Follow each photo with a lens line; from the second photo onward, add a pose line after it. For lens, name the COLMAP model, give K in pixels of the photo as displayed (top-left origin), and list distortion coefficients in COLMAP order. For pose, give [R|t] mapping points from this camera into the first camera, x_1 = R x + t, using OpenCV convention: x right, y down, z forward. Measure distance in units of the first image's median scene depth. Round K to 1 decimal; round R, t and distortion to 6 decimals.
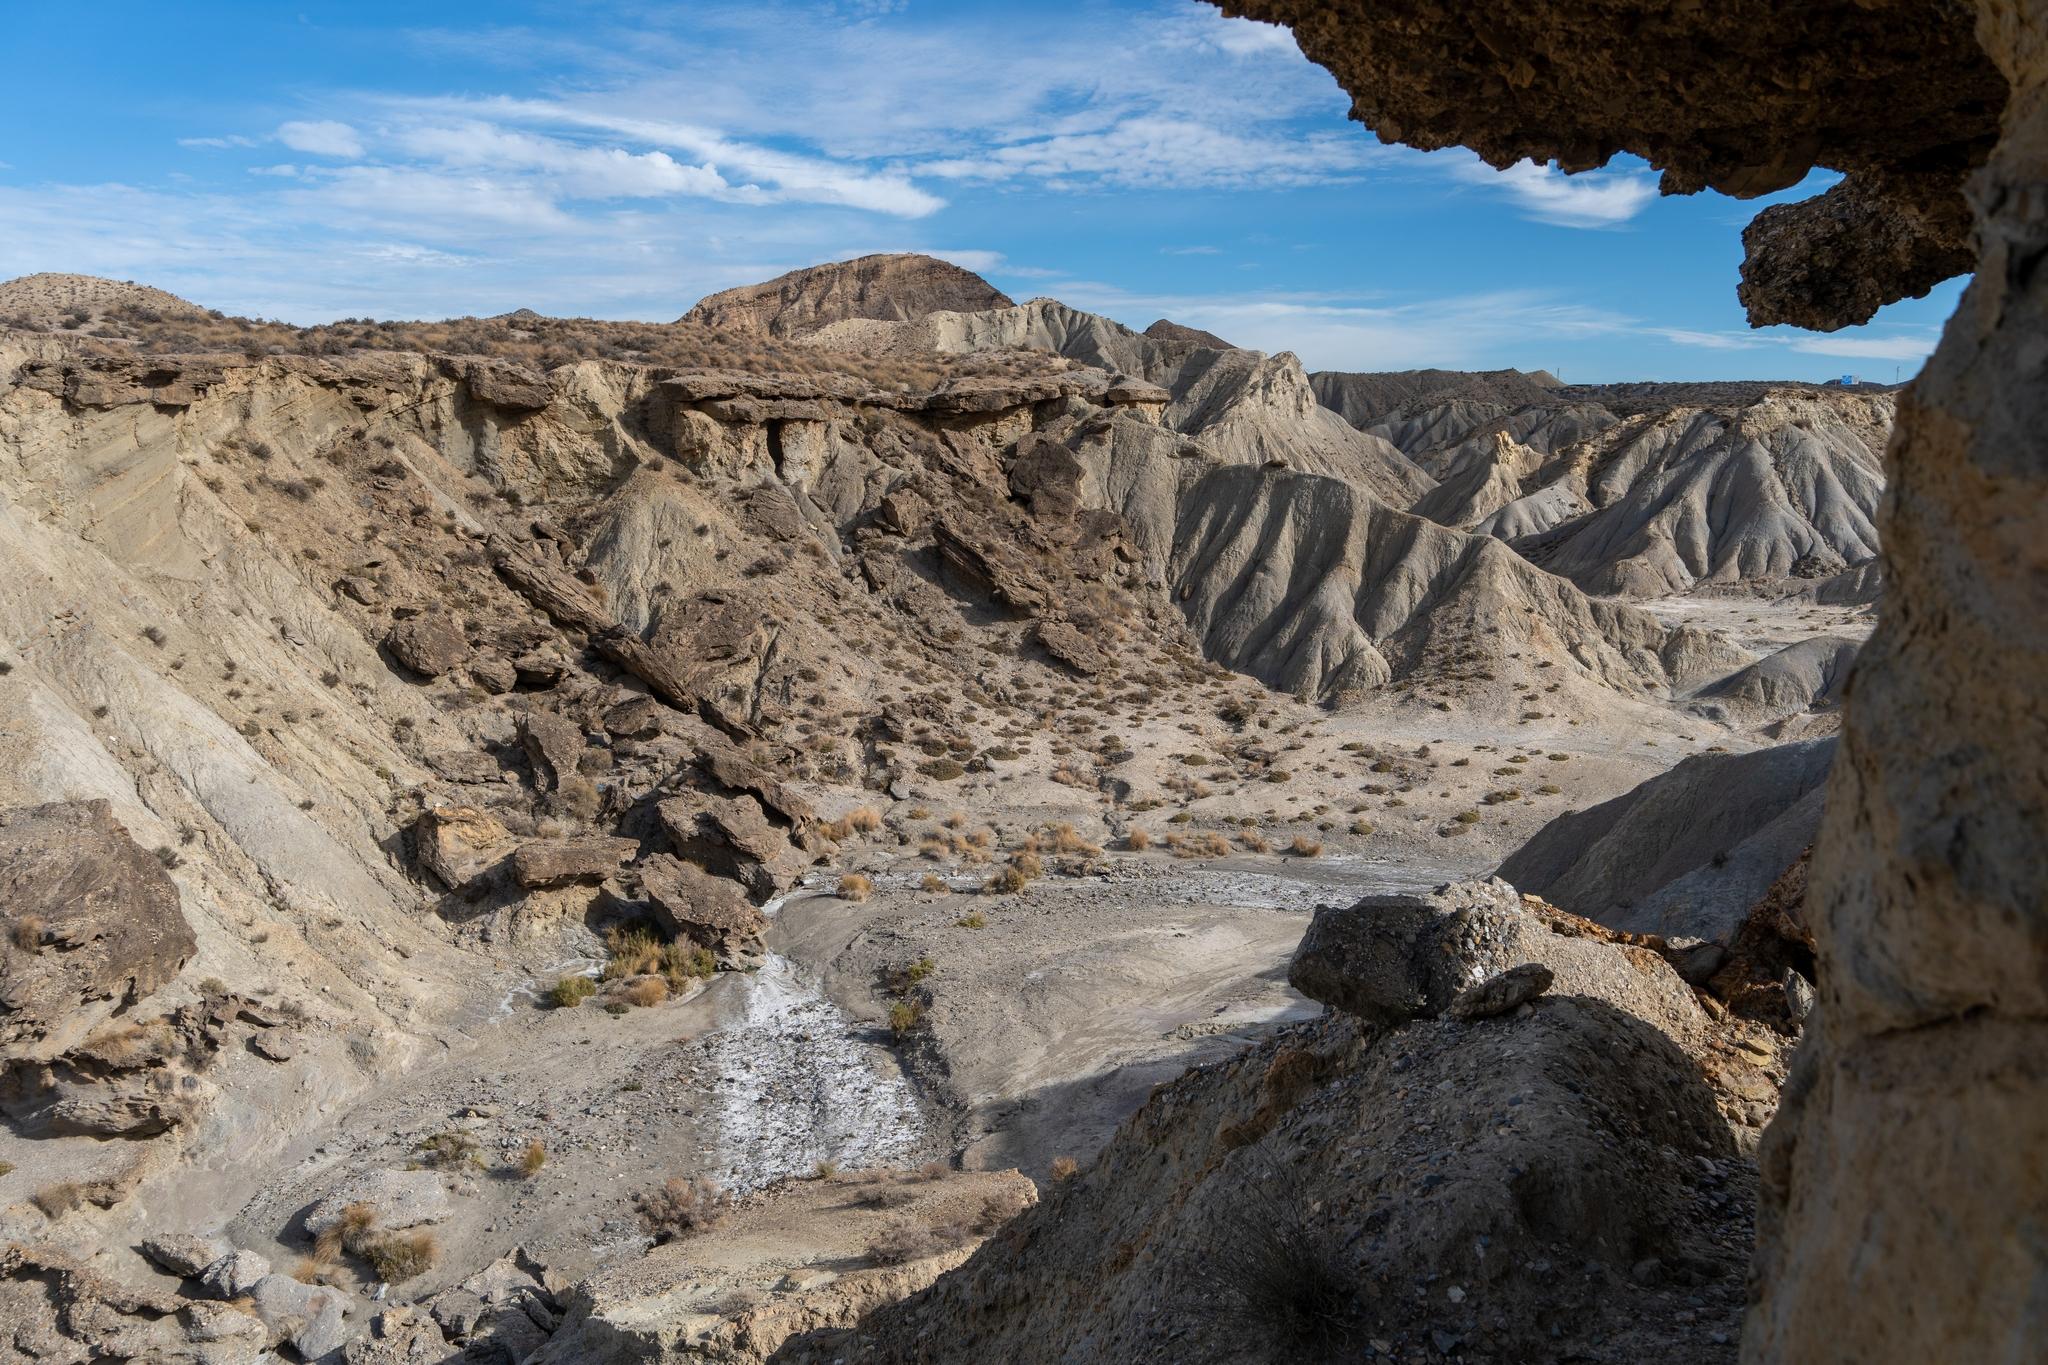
lens RADIAL K [[2904.7, 0, 1024.0], [0, 2904.7, 682.5], [0, 0, 1]] dist [-0.041318, -0.092186]
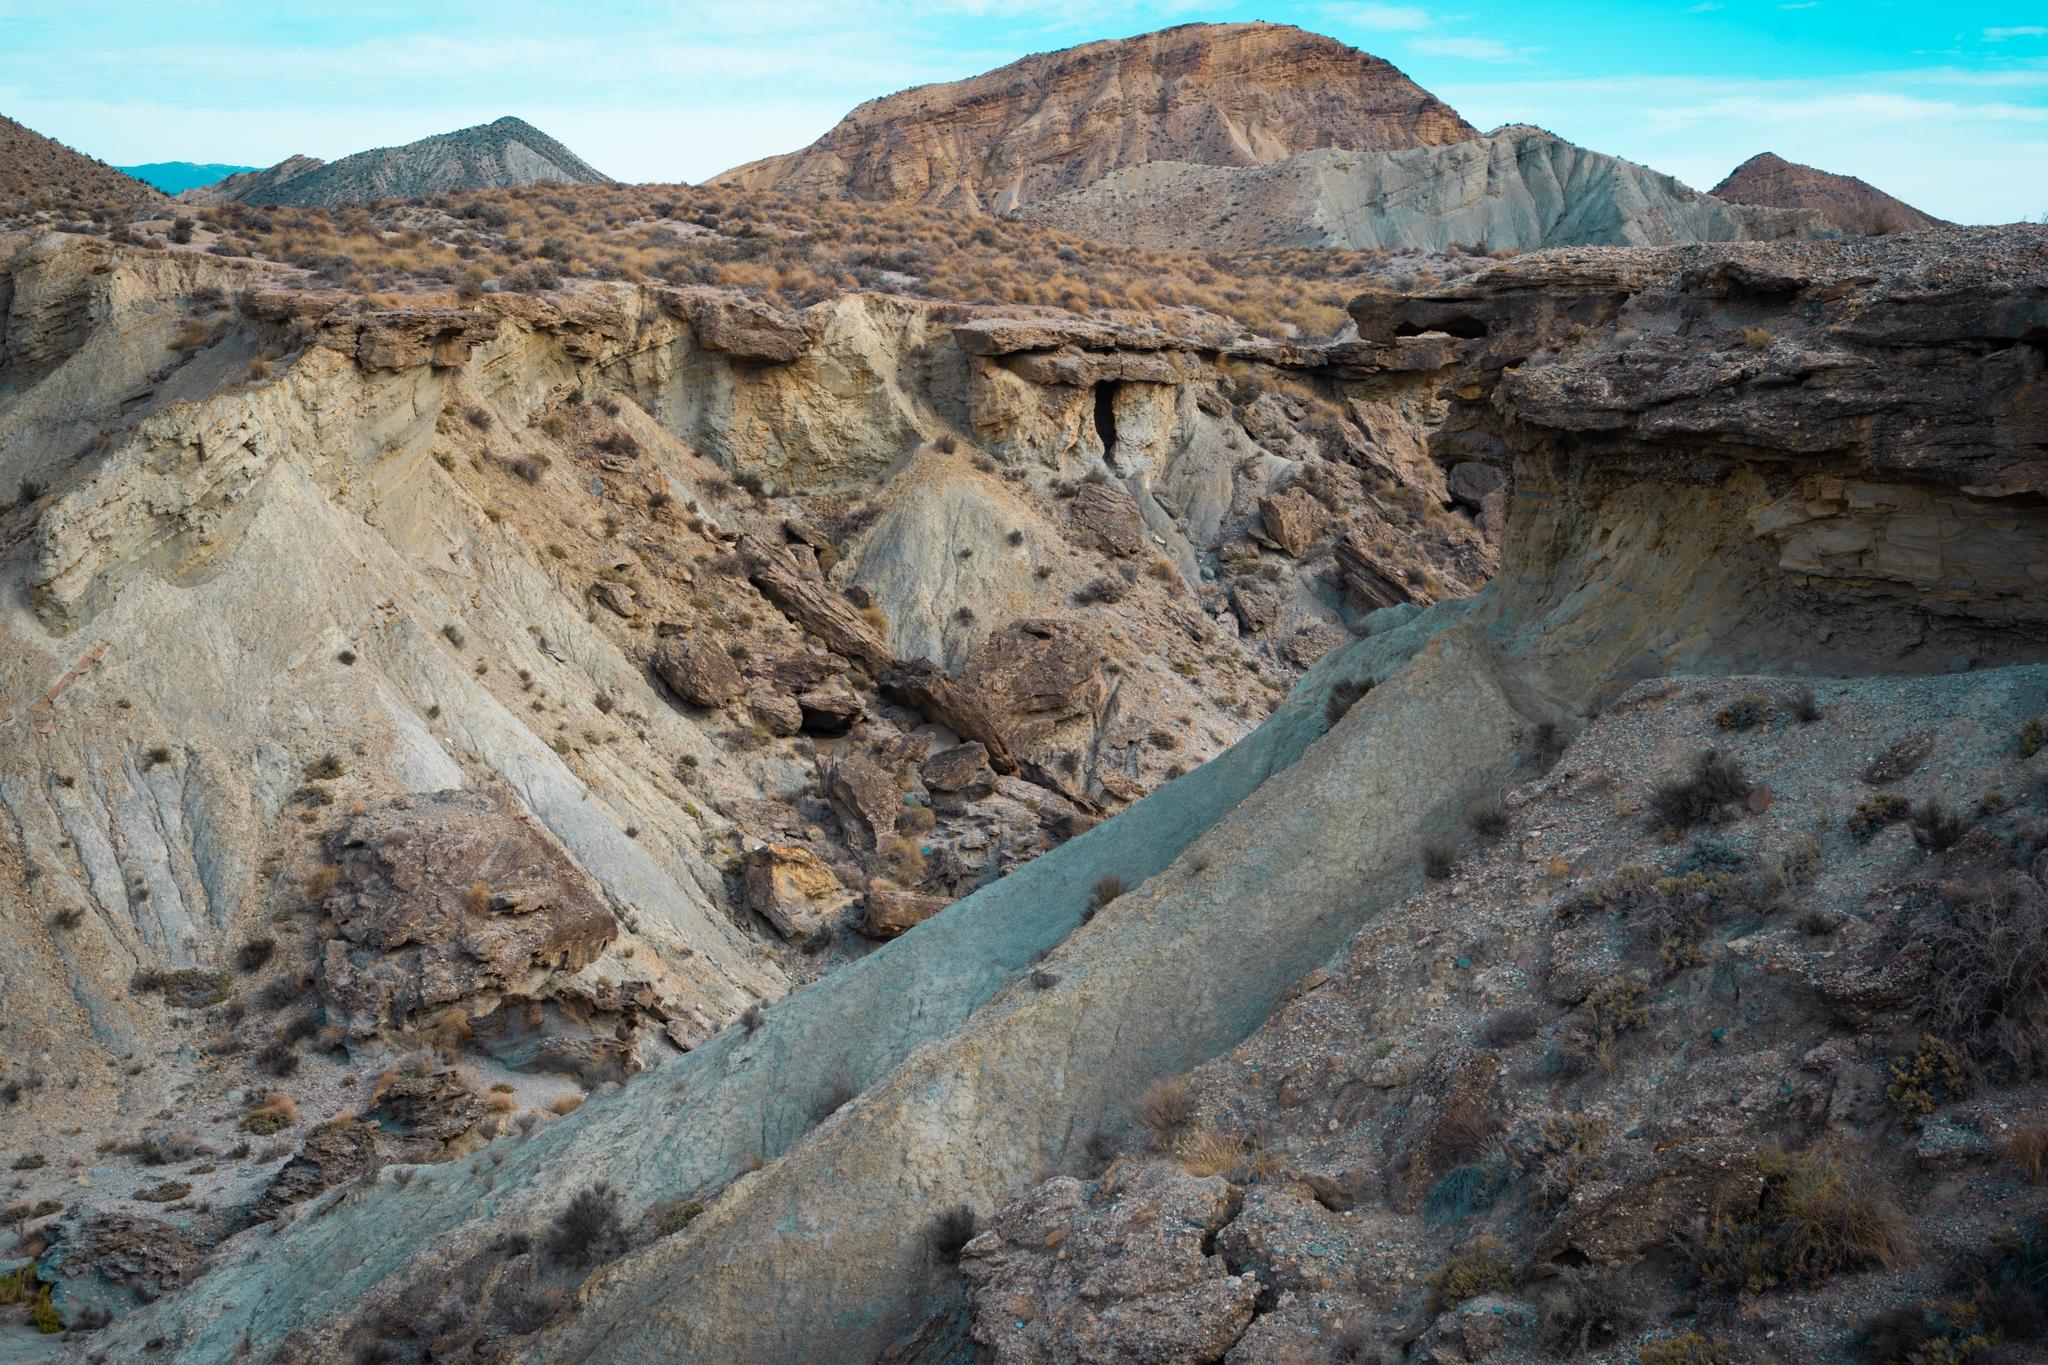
lens RADIAL K [[2781.2, 0, 1023.4], [0, 2781.2, 613.2], [0, 0, 1]] dist [-0.023769, 0.018566]
pose [[0.986995, 0.032683, -0.157394, -0.000069], [-0.036167, 0.999159, -0.019322, -0.020684], [0.156630, 0.024763, 0.987347, 0.320736]]
